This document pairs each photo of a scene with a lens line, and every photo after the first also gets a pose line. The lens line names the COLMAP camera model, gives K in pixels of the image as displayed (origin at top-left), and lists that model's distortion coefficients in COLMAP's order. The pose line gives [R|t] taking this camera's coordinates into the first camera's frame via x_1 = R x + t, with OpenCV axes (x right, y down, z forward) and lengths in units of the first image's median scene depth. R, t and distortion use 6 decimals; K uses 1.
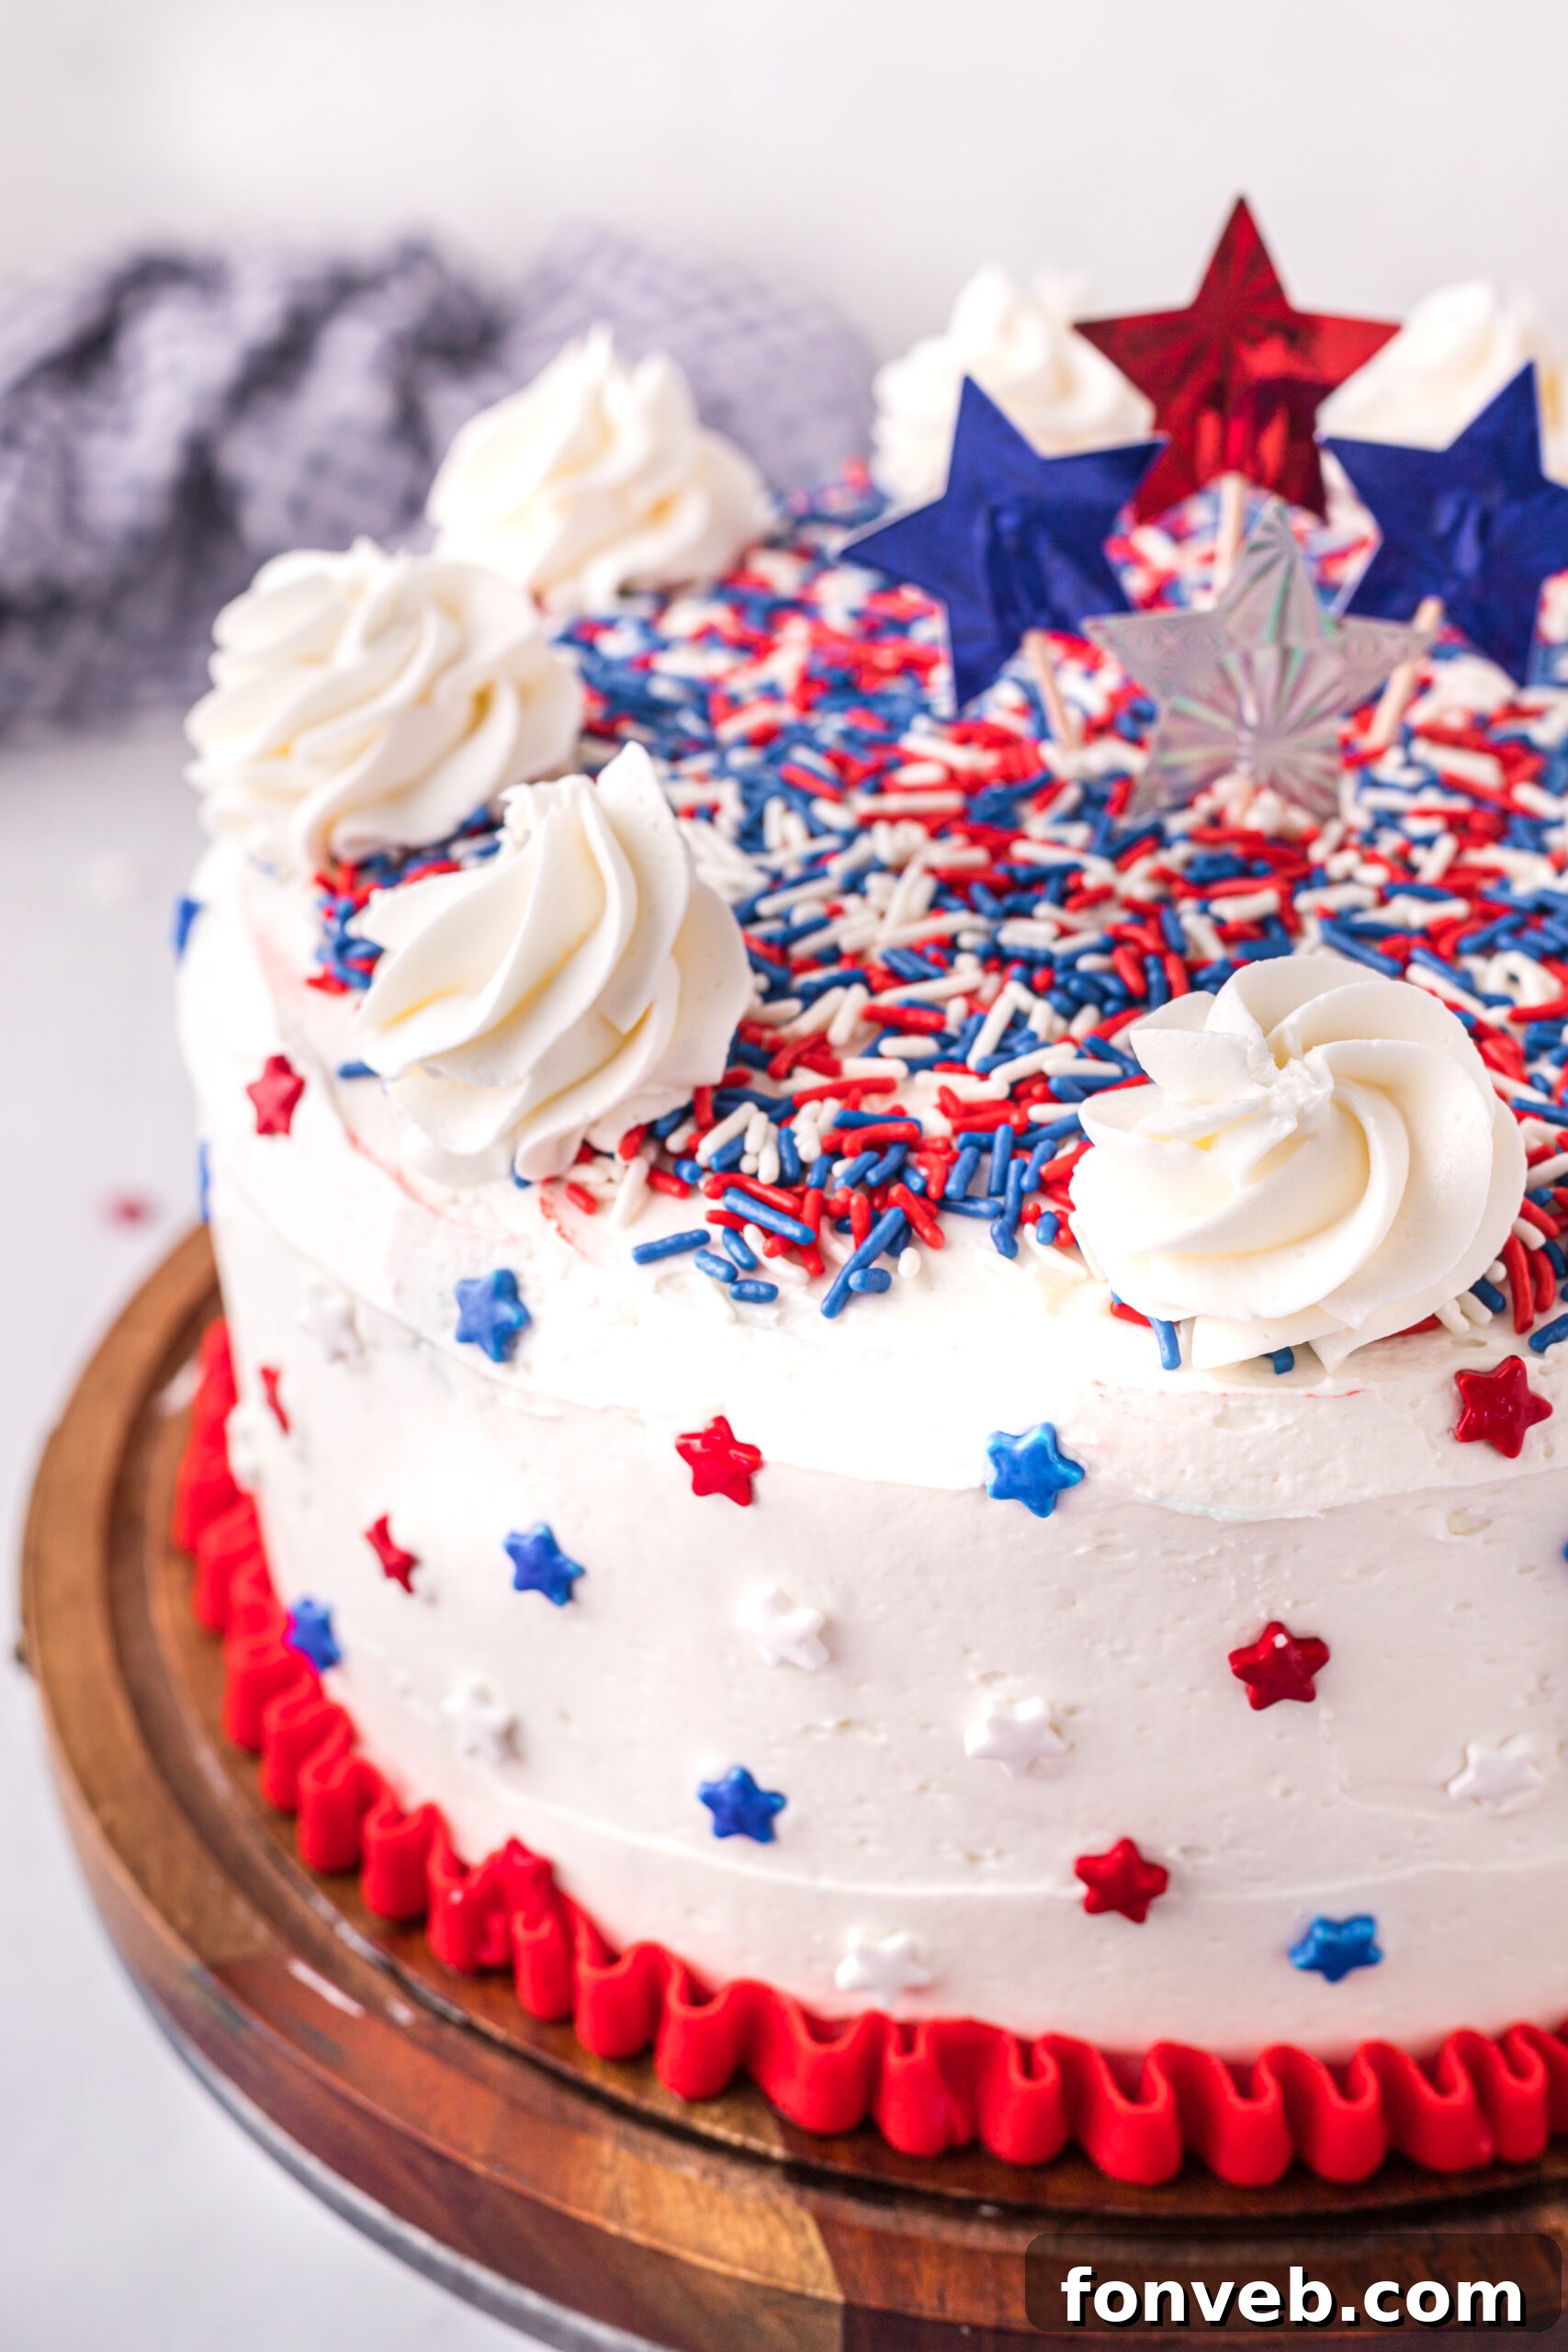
lens RADIAL K [[3921.8, 0, 784.0], [0, 3921.8, 1176.0], [0, 0, 1]] dist [-0.151053, -0.067411]
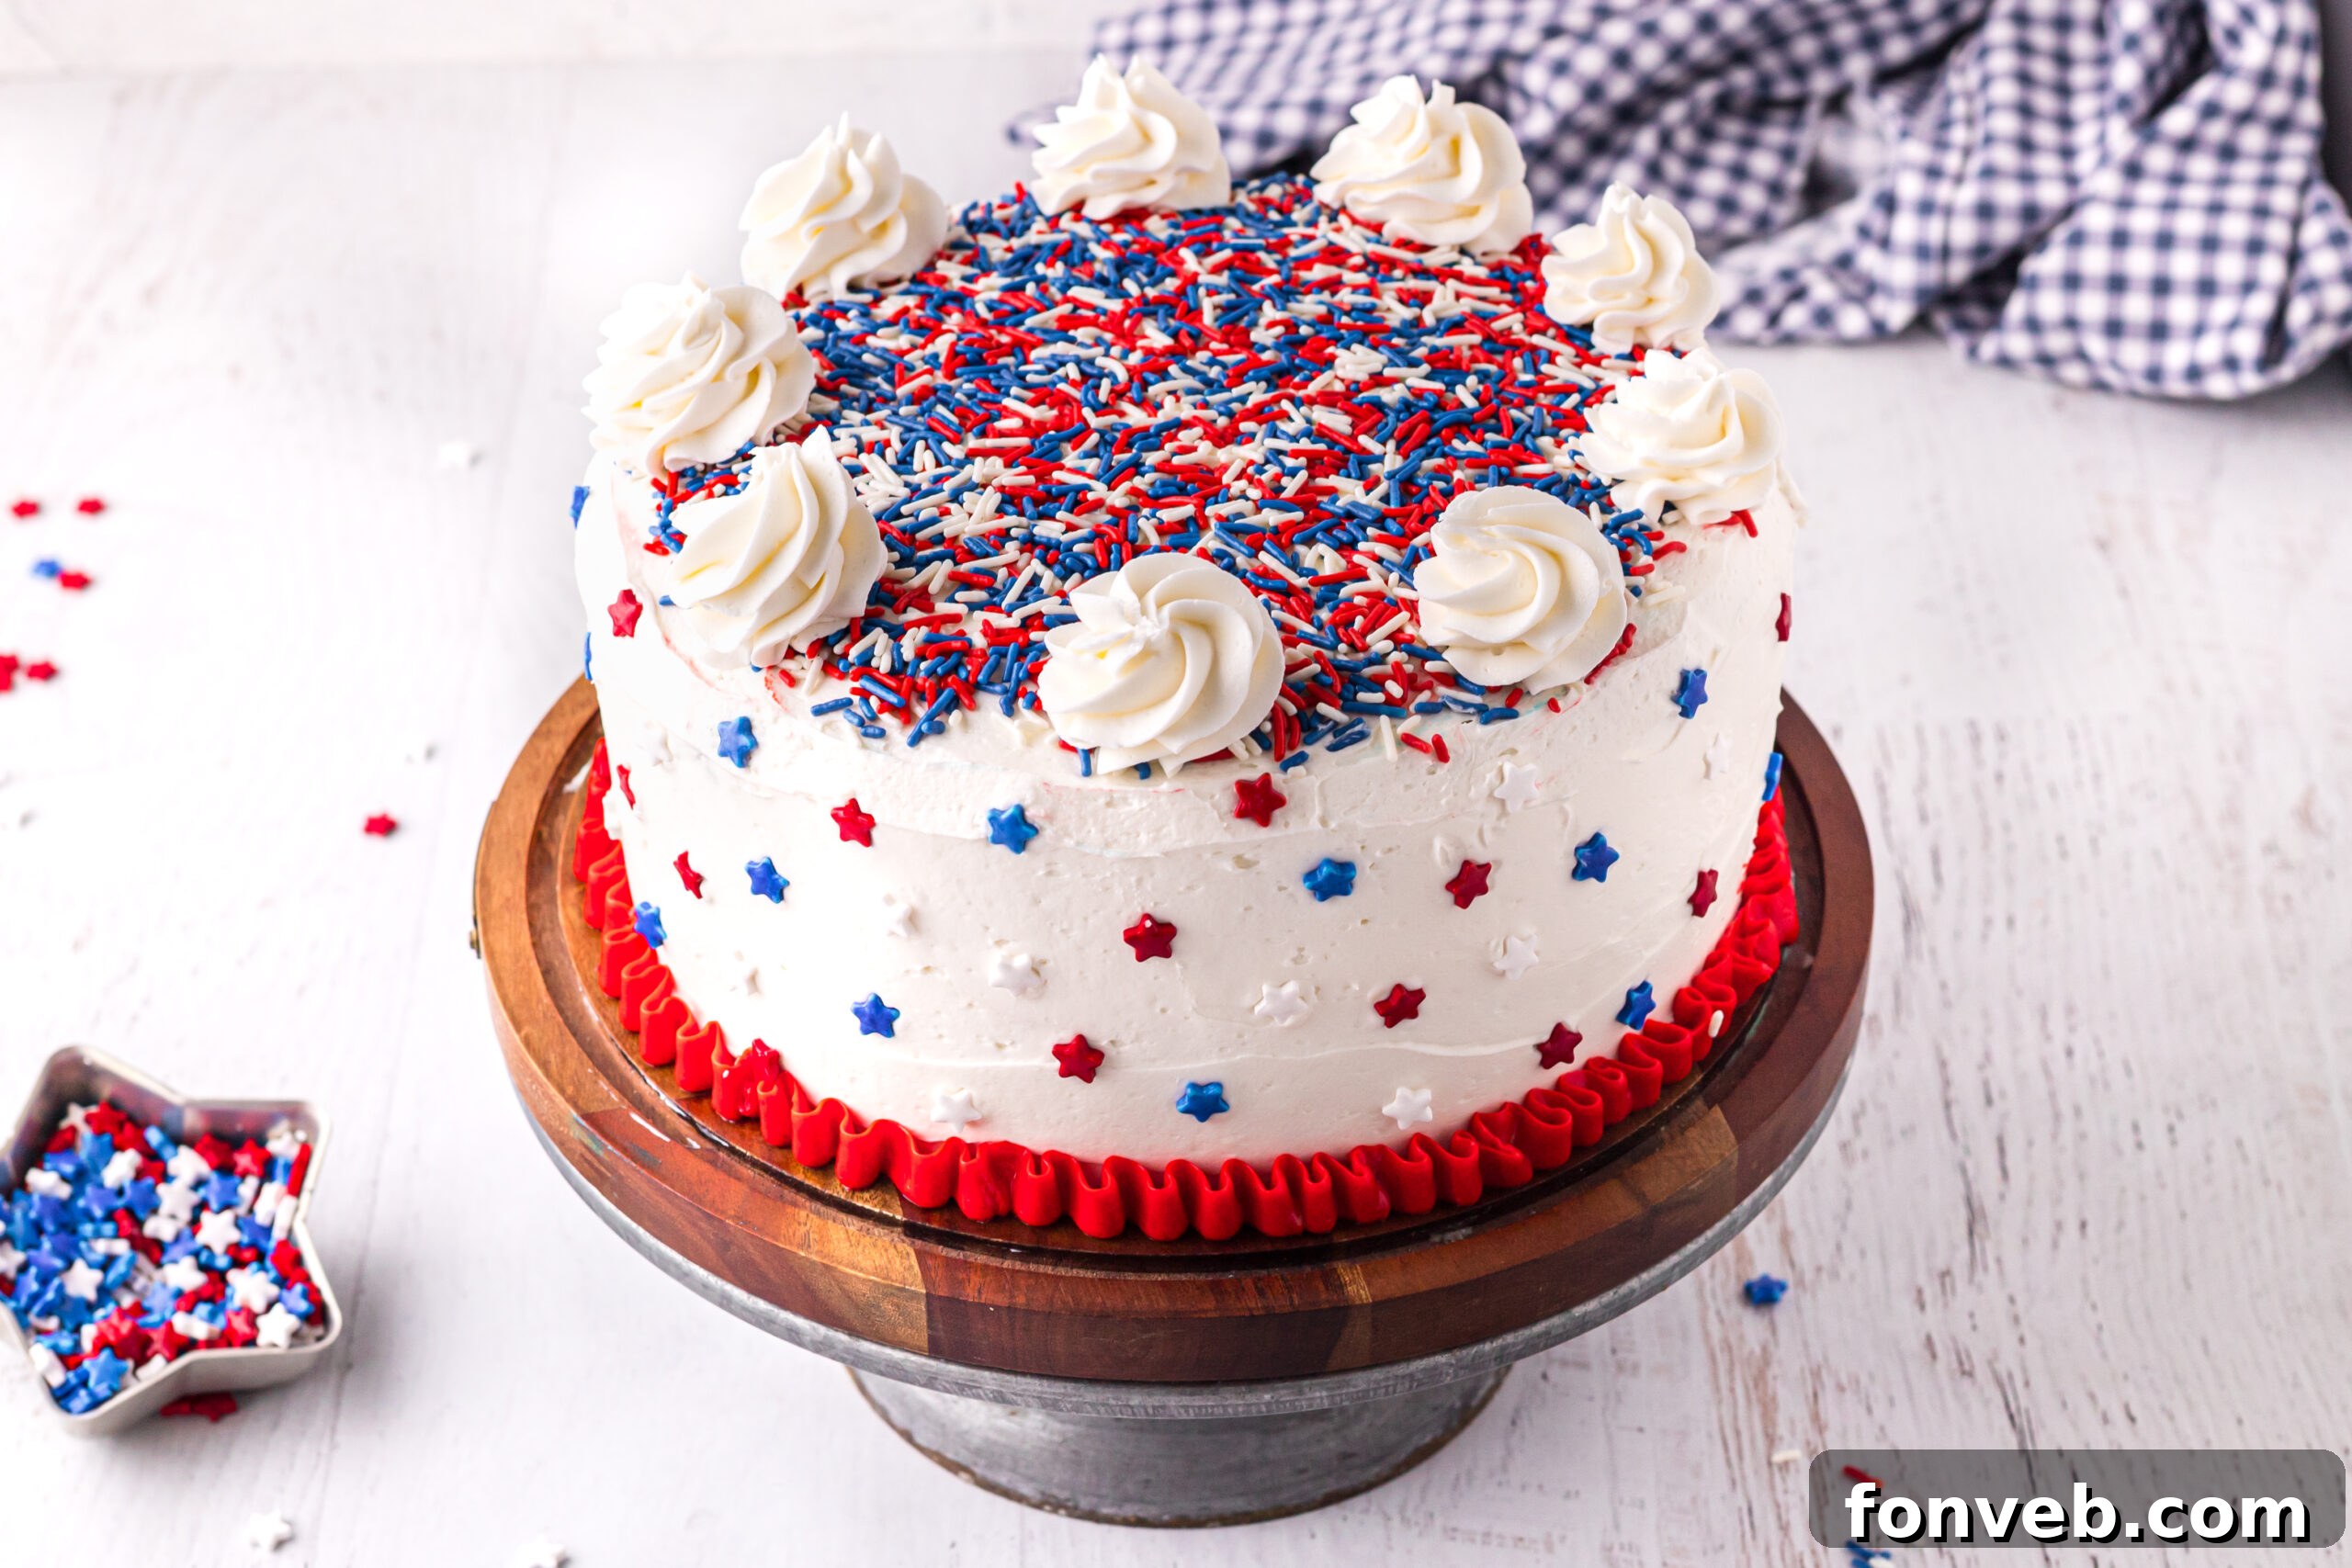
lens RADIAL K [[5048.1, 0, 1089.6], [0, 5048.1, 650.6], [0, 0, 1]] dist [-0.060367, -0.362289]
pose [[0.997684, 0.013472, -0.066665, 0.240440], [-0.011546, 0.999507, 0.029191, -0.076030], [0.067025, -0.028353, 0.997348, -1.308953]]
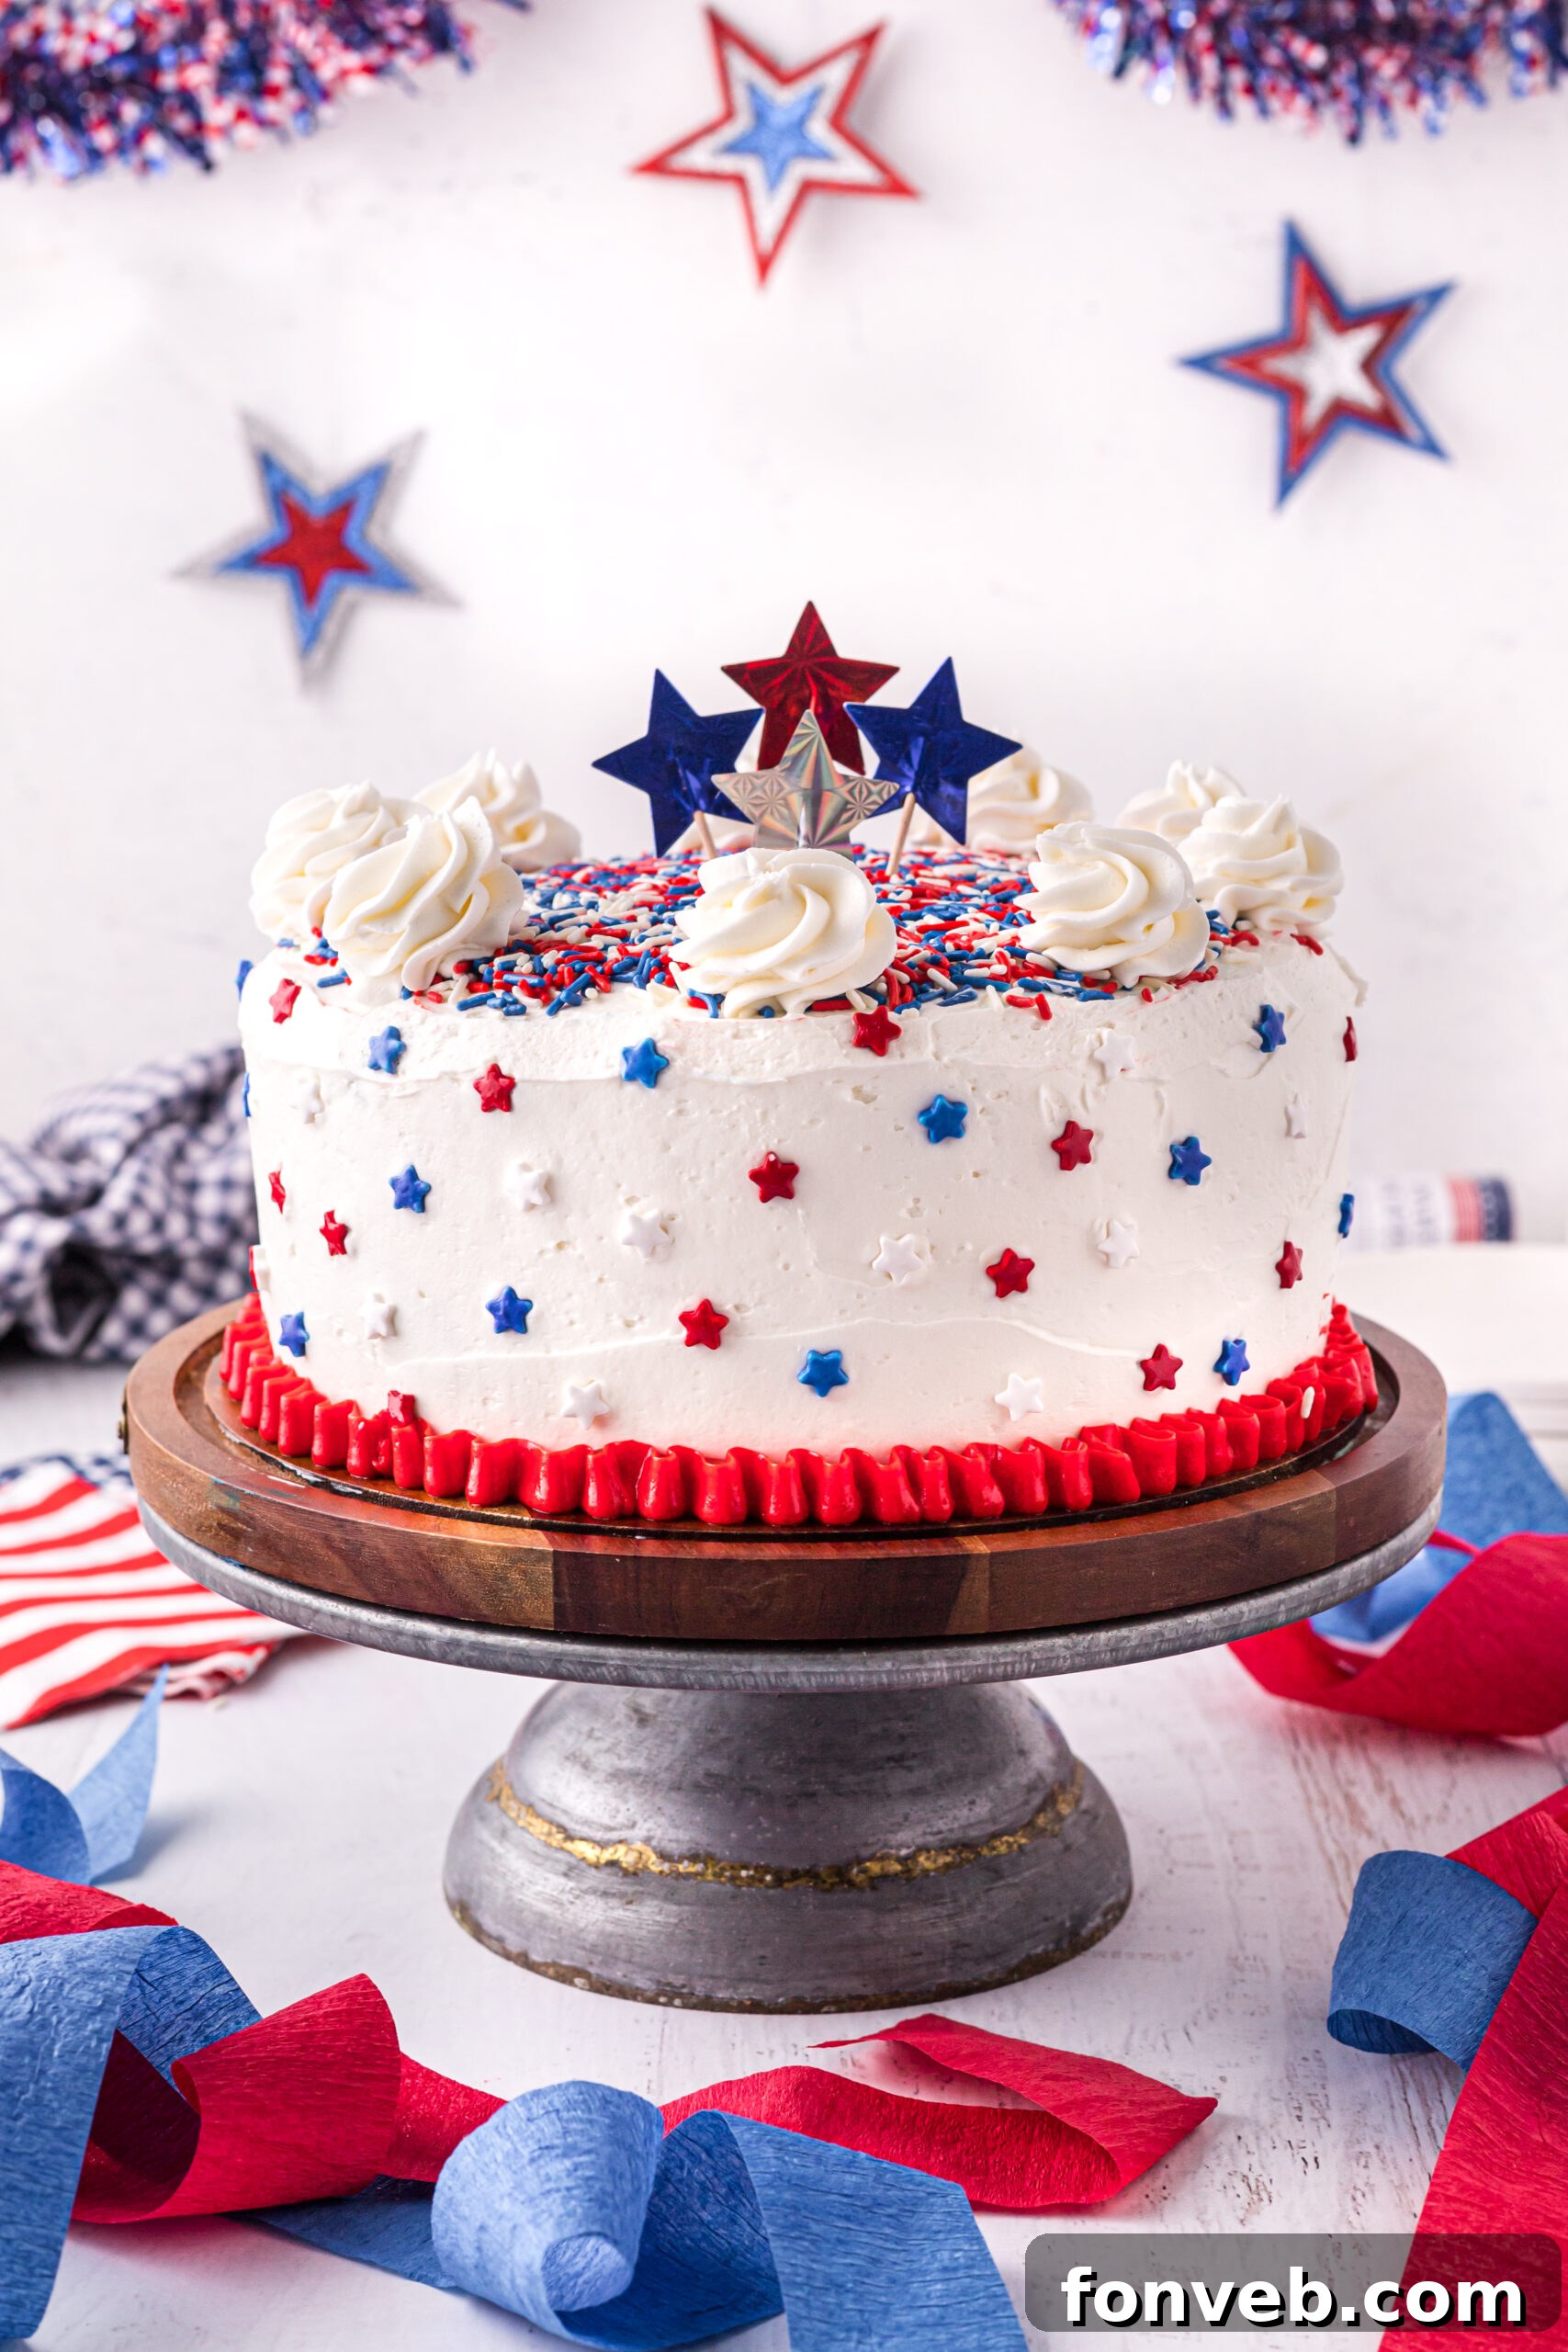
lens RADIAL K [[4328.7, 0, 784.0], [0, 4328.7, 1176.0], [0, 0, 1]] dist [-0.017710, 0.011663]
pose [[0.999254, -0.005632, -0.038196, 0.201785], [-0.008754, 0.930494, -0.366202, 0.864679], [0.037604, 0.366263, 0.929751, -0.961622]]
